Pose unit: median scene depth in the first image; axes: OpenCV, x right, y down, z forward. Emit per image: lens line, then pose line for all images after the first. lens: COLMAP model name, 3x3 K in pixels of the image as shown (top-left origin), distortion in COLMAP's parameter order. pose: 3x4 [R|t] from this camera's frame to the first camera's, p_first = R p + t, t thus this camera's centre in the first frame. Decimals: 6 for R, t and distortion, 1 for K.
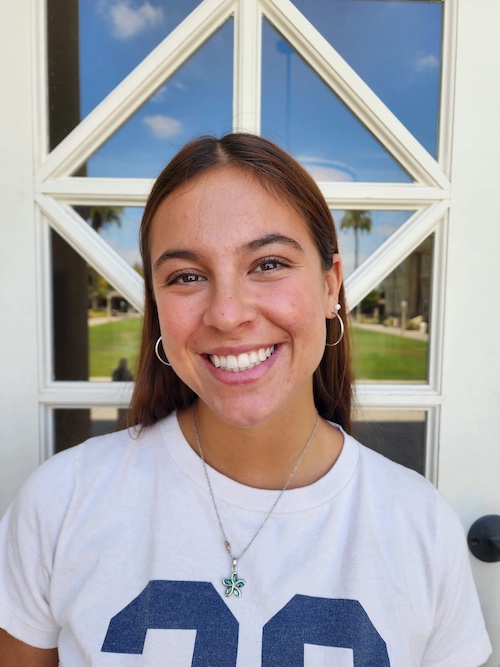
lens RADIAL K [[447.5, 0, 241.8], [0, 447.5, 329.0], [0, 0, 1]] dist [0.014922, -0.032942]
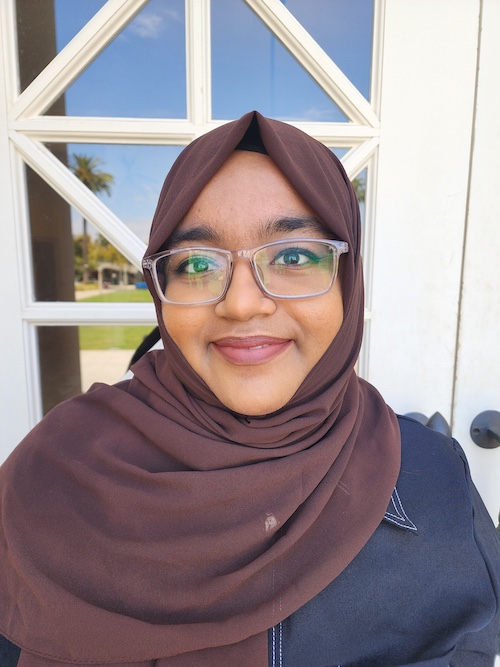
lens RADIAL K [[447.5, 0, 251.4], [0, 447.5, 338.5], [0, 0, 1]] dist [0.014922, -0.032942]
pose [[0.999353, -0.014172, 0.033049, 0.093182], [0.011362, 0.996425, 0.083716, 0.120791], [-0.034117, -0.083286, 0.995941, -0.164209]]
